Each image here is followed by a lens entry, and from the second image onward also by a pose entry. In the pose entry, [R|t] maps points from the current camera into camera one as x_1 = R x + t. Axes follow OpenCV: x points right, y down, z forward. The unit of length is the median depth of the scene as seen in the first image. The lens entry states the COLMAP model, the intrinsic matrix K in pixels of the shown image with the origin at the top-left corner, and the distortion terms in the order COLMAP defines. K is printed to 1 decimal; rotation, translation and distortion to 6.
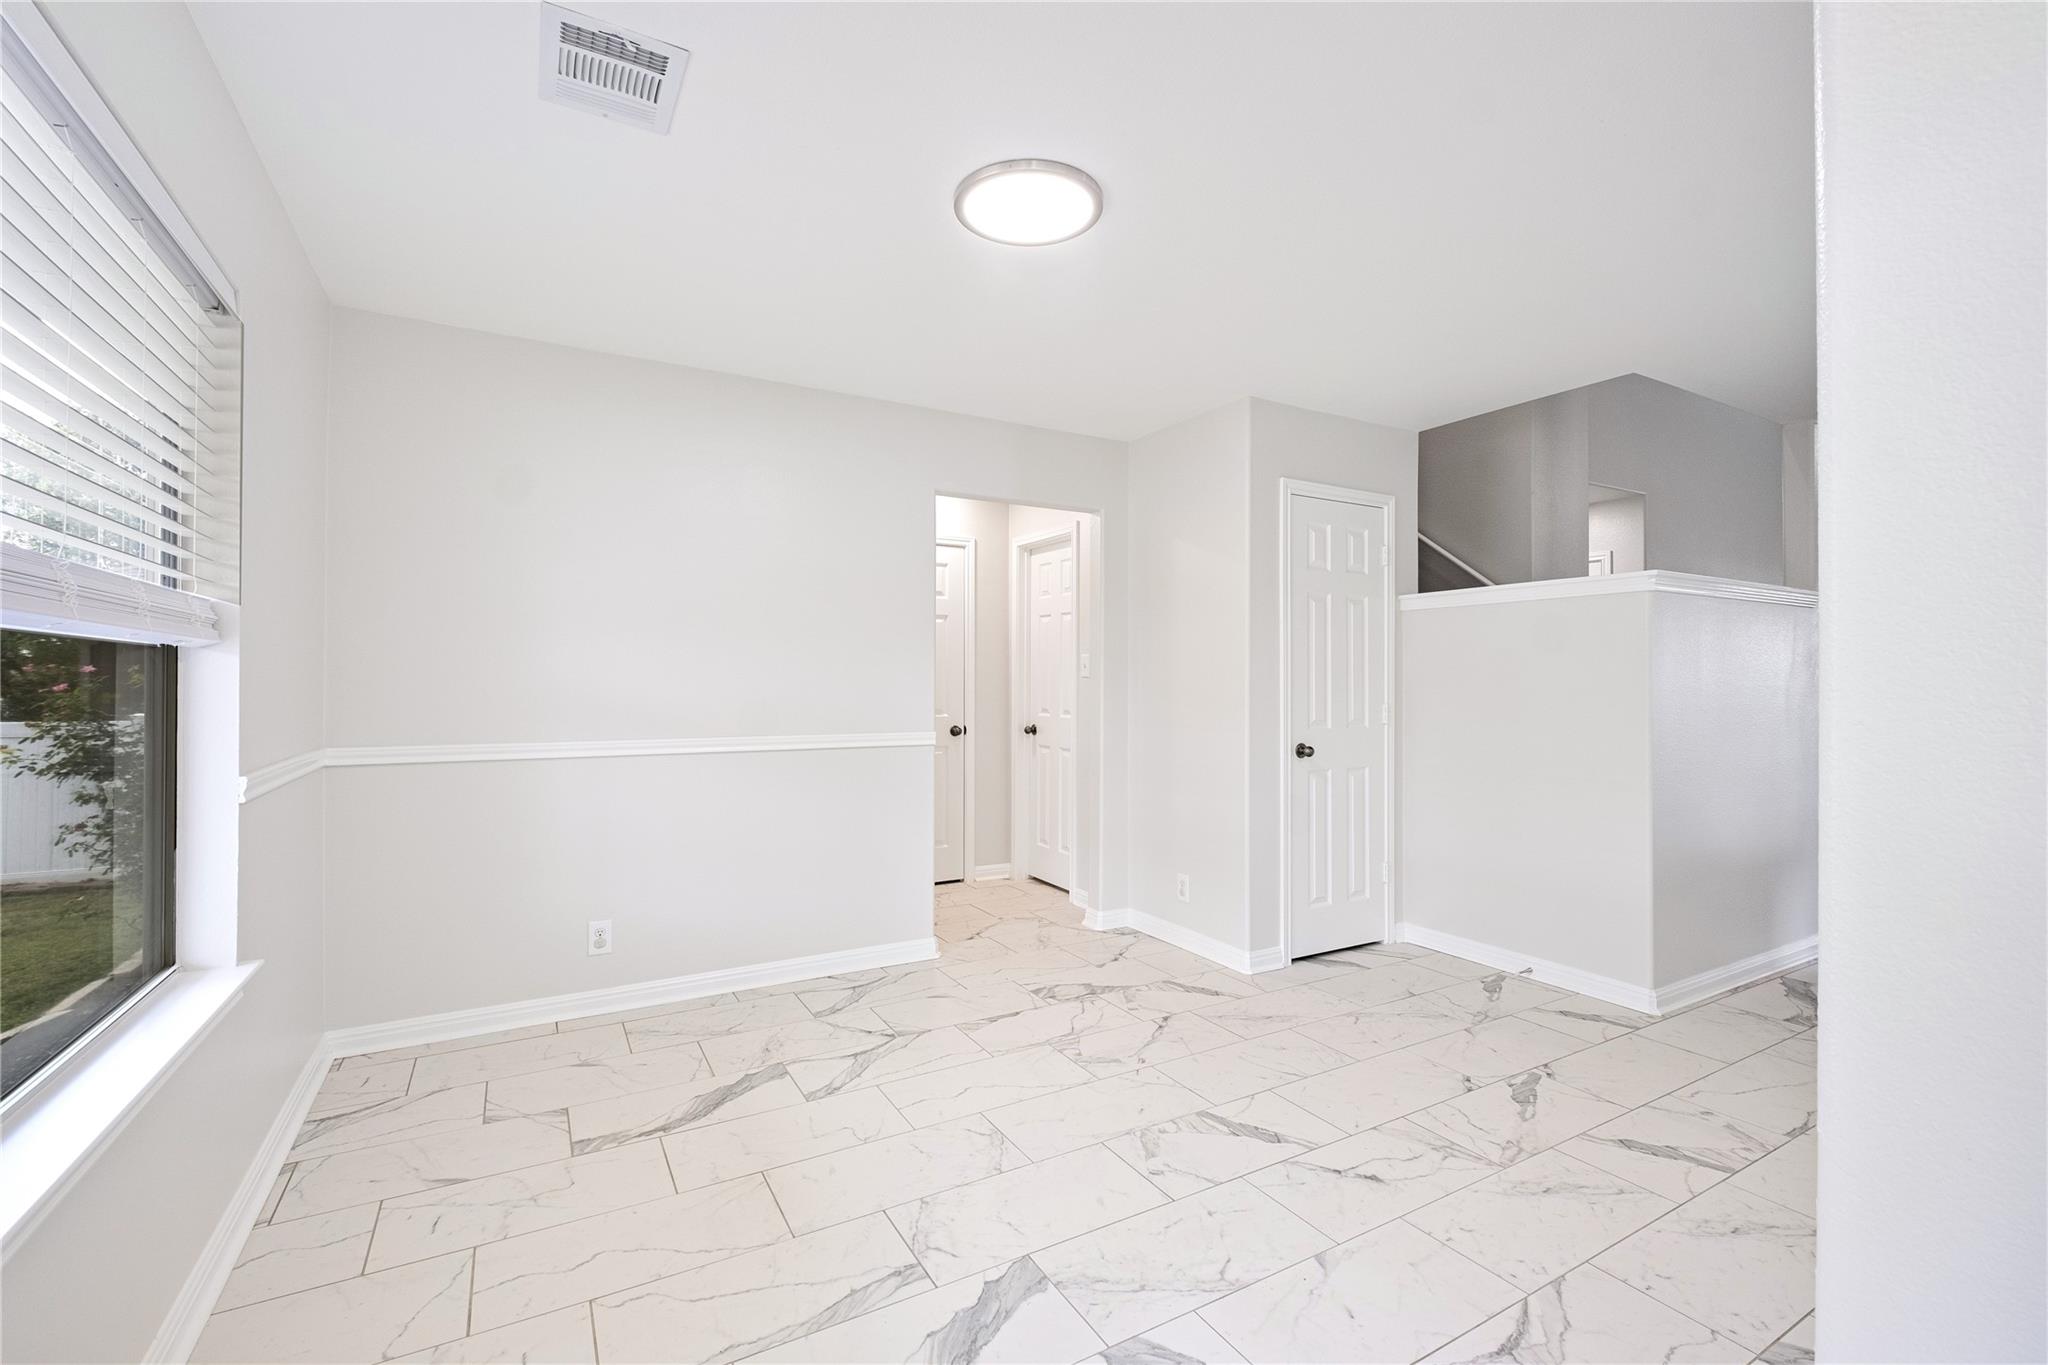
lens RADIAL K [[876.8, 0, 1031.4], [0, 876.8, 678.7], [0, 0, 1]] dist [0.009751, -0.010067]
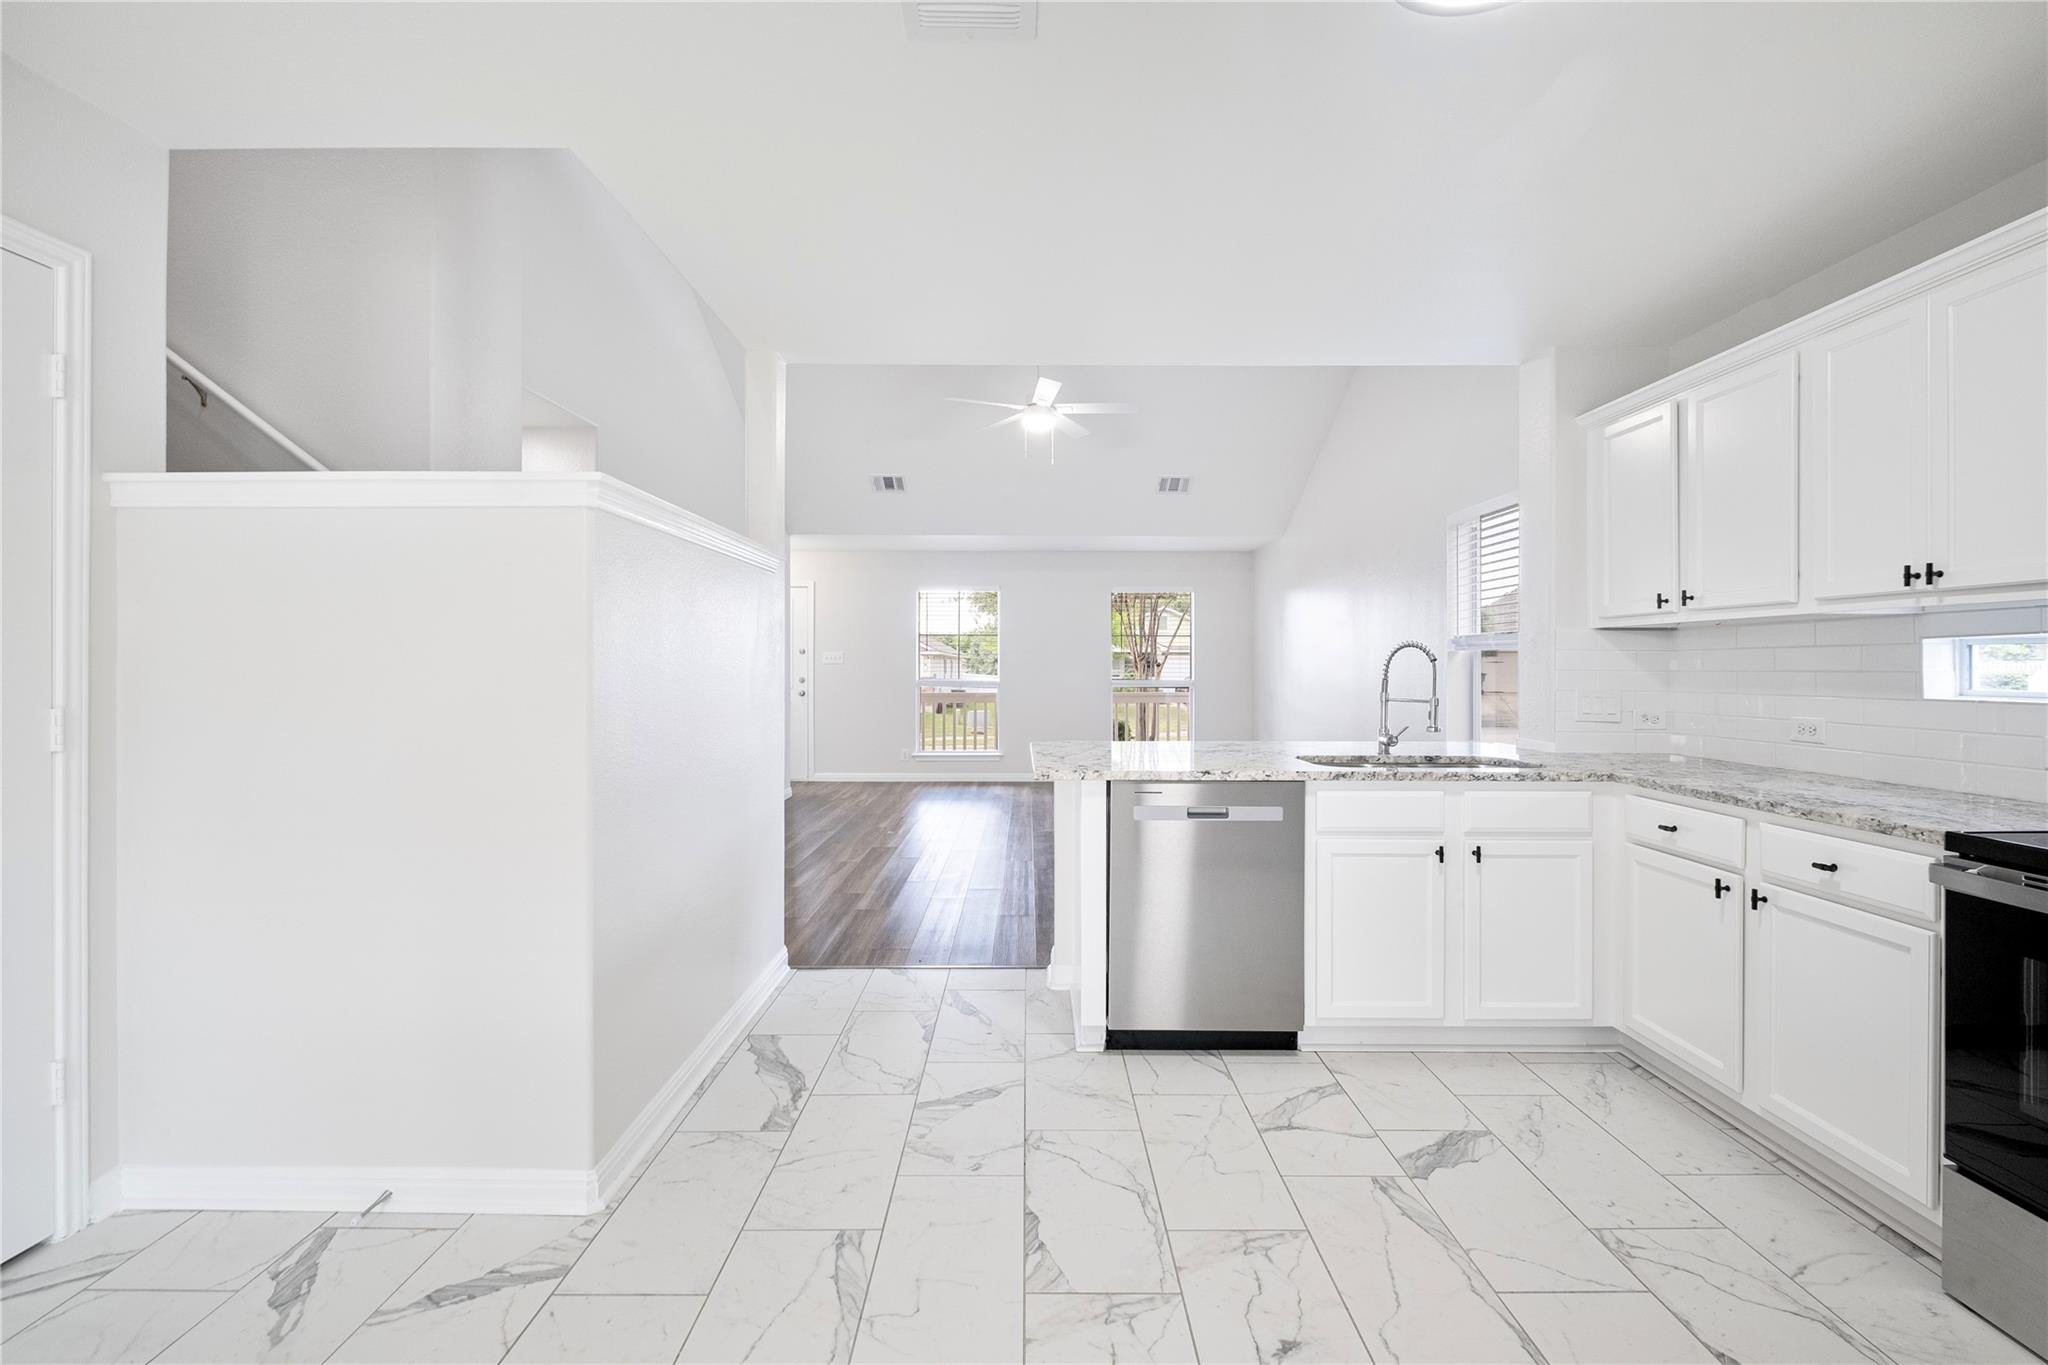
lens RADIAL K [[890.4, 0, 1024.4], [0, 890.4, 663.7], [0, 0, 1]] dist [0.009940, -0.009065]
pose [[0.502707, -0.001069, 0.864456, 0.303984], [-0.004547, 0.999982, 0.003881, 0.002140], [-0.864445, -0.005882, 0.502693, 0.407093]]
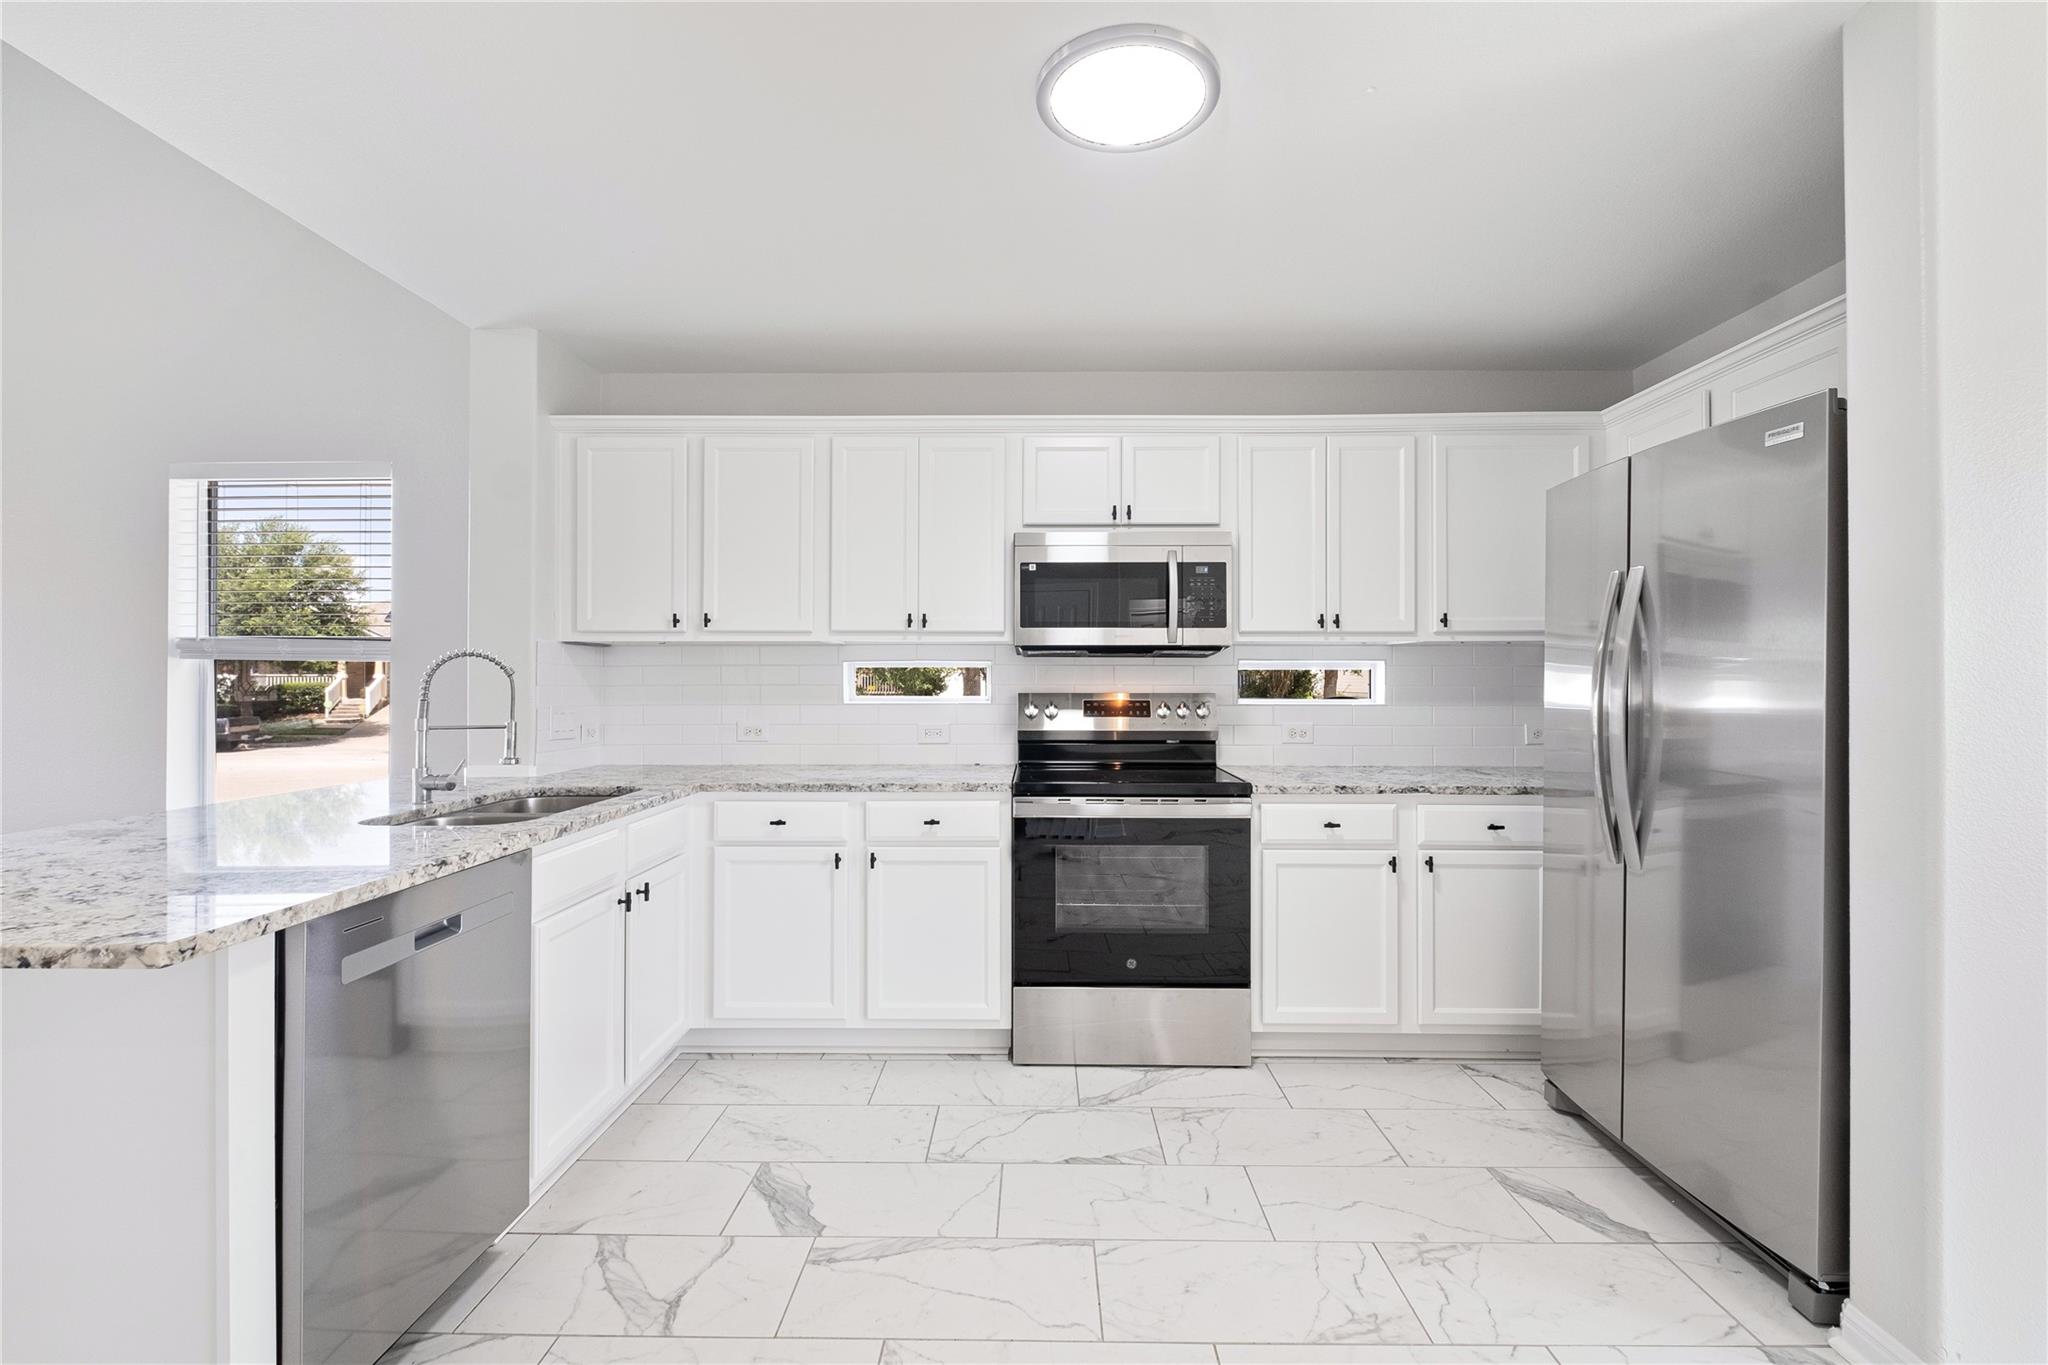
lens RADIAL K [[892.2, 0, 1029.1], [0, 892.2, 673.3], [0, 0, 1]] dist [0.006118, -0.007772]
pose [[-0.858673, 0.000350, 0.512523, 0.559120], [-0.005903, 0.999927, -0.010573, 0.004231], [-0.512490, -0.012105, -0.858608, 0.902271]]
